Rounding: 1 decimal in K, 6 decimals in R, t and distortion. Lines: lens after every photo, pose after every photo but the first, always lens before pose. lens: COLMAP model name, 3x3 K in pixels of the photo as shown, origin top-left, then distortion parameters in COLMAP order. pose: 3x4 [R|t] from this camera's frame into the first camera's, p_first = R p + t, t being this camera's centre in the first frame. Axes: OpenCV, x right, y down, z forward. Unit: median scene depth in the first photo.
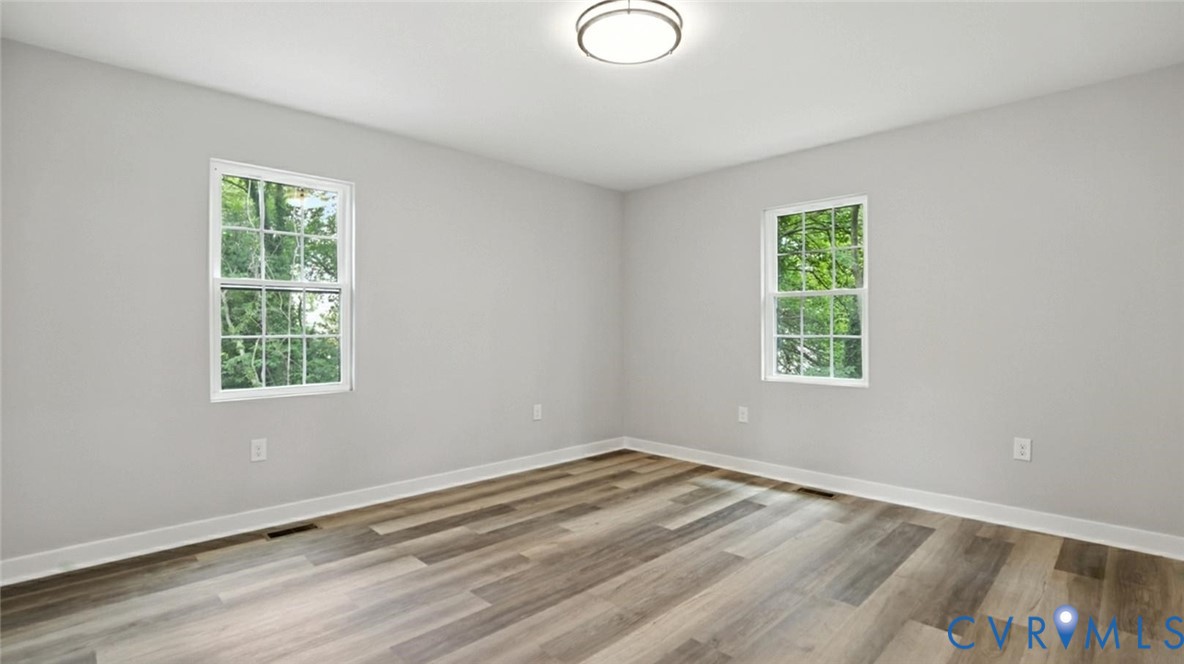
lens RADIAL K [[563.1, 0, 594.5], [0, 563.1, 331.4], [0, 0, 1]] dist [-0.018346, 0.000622]
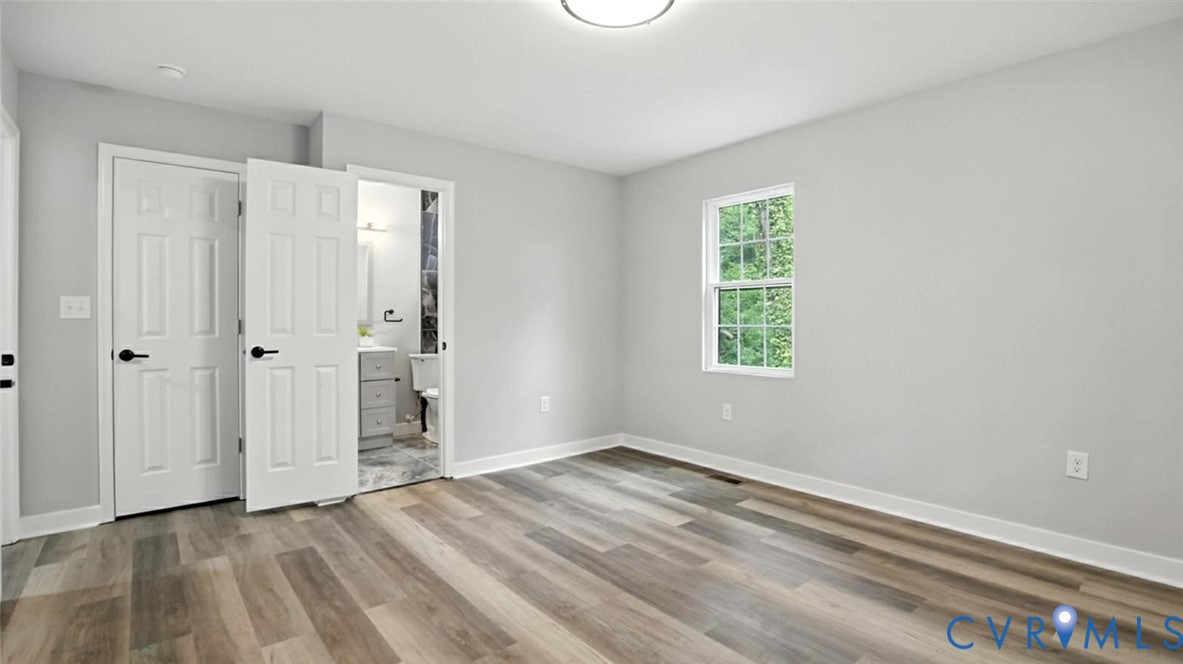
lens RADIAL K [[562.6, 0, 594.0], [0, 562.6, 331.4], [0, 0, 1]] dist [-0.018346, 0.000622]
pose [[-0.113071, 0.014587, -0.993480, 0.829809], [-0.002066, 0.999887, 0.014916, 0.004058], [0.993585, 0.003739, -0.113028, 0.935960]]
